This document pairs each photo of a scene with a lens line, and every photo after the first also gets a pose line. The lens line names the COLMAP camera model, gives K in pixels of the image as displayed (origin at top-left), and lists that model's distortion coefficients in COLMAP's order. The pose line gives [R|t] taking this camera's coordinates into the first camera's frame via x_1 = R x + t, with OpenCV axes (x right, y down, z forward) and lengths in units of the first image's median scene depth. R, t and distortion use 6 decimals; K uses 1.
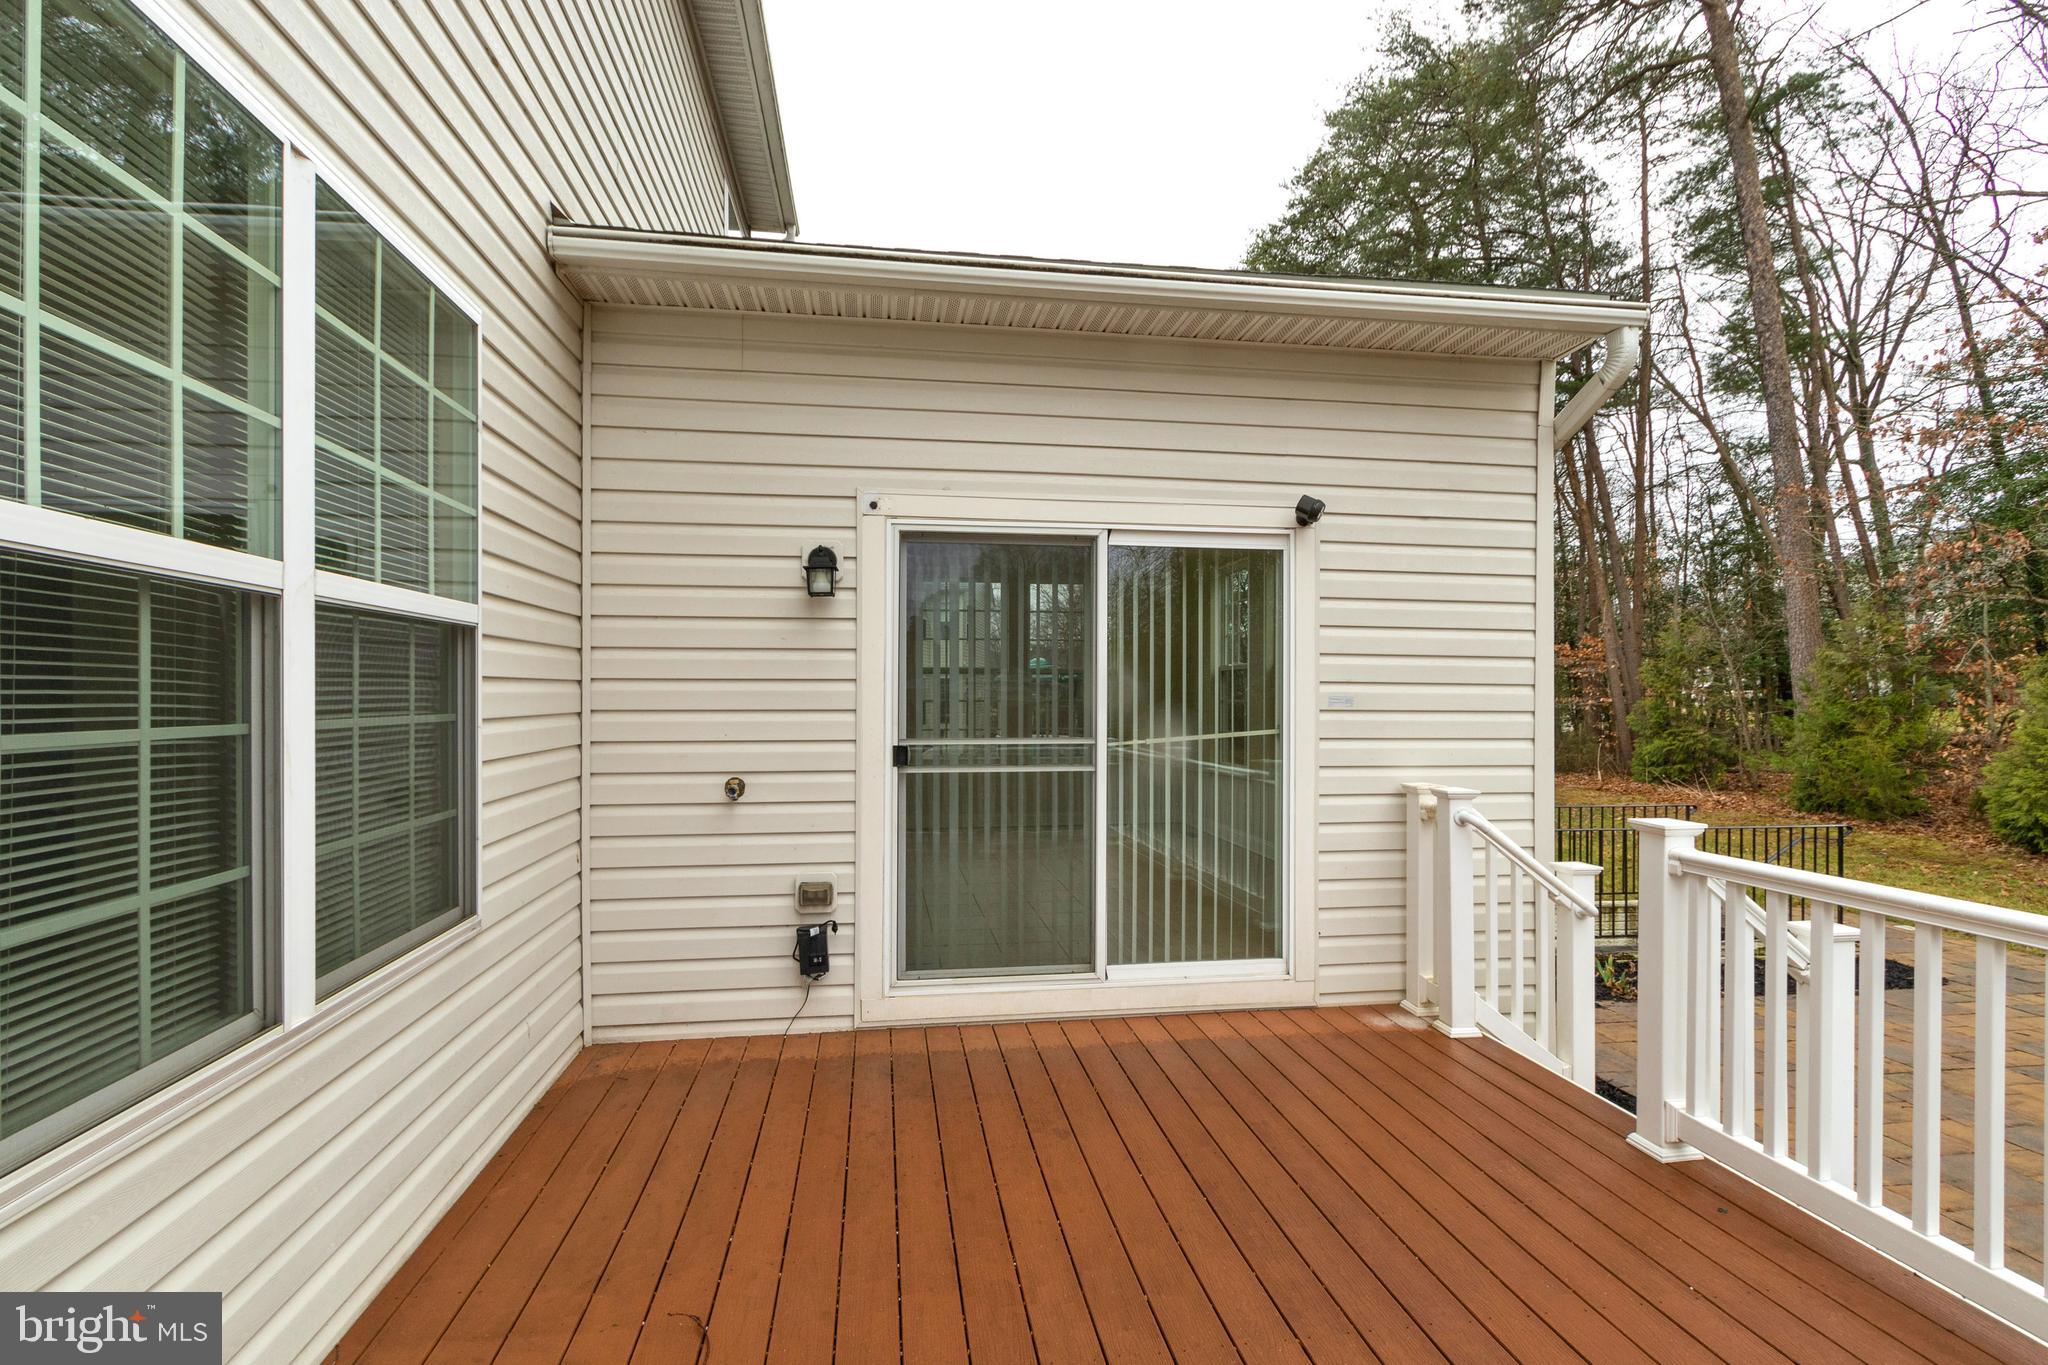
lens RADIAL K [[945.9, 0, 1013.9], [0, 945.9, 688.2], [0, 0, 1]] dist [0.002579, 0.000378]
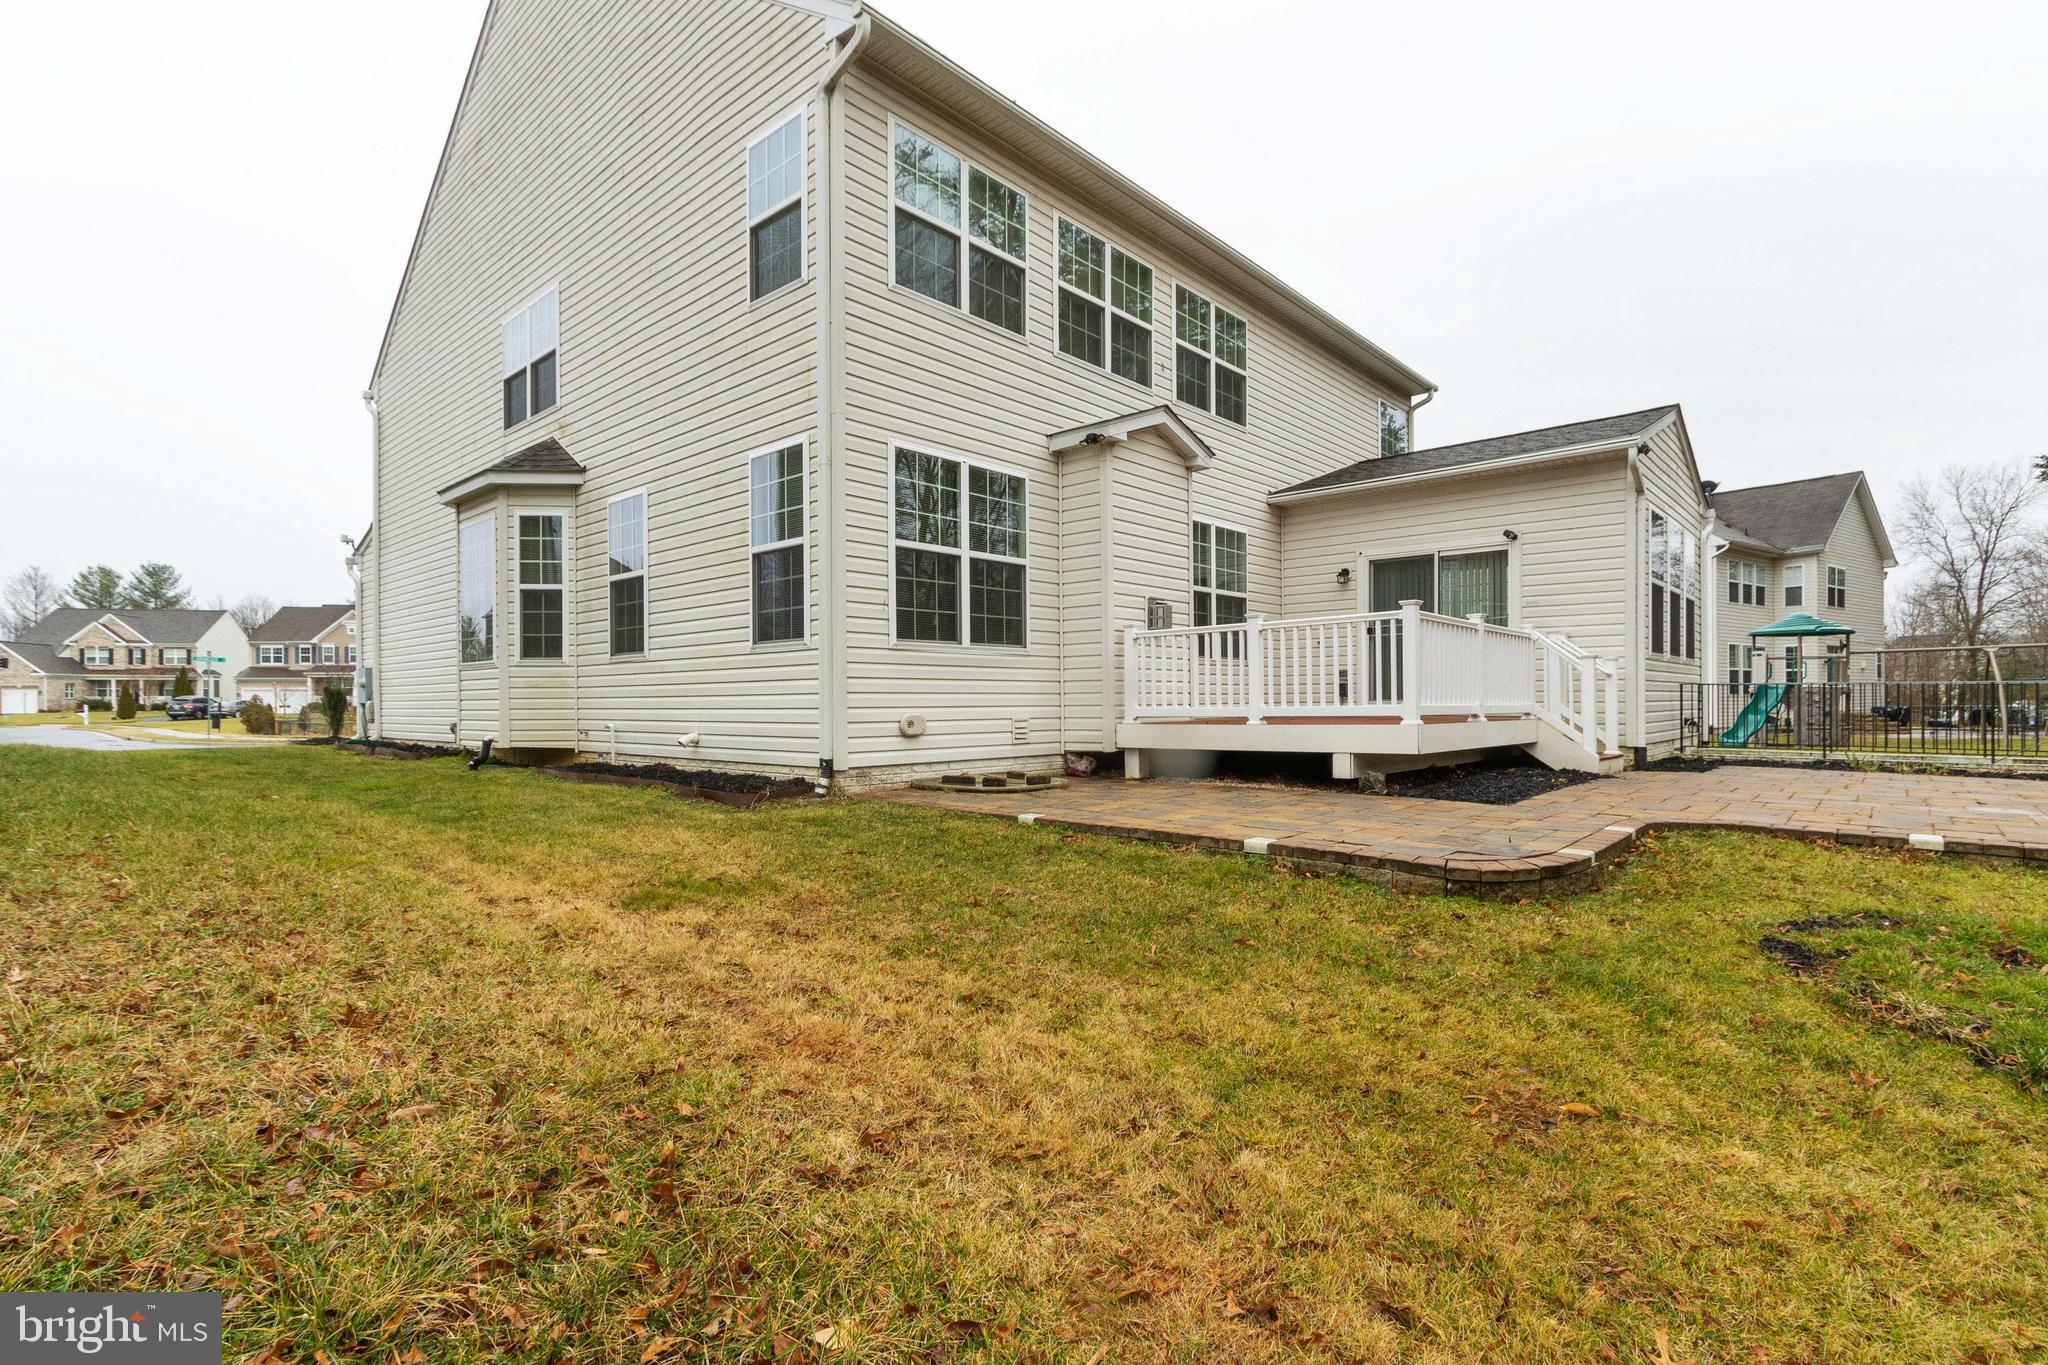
lens RADIAL K [[945.9, 0, 1043.8], [0, 945.9, 703.7], [0, 0, 1]] dist [0.002579, 0.000378]
pose [[0.644970, -0.001355, -0.764207, 1.745711], [0.011138, 0.999909, 0.007627, 0.304091], [0.764127, -0.013431, 0.644926, -2.063774]]
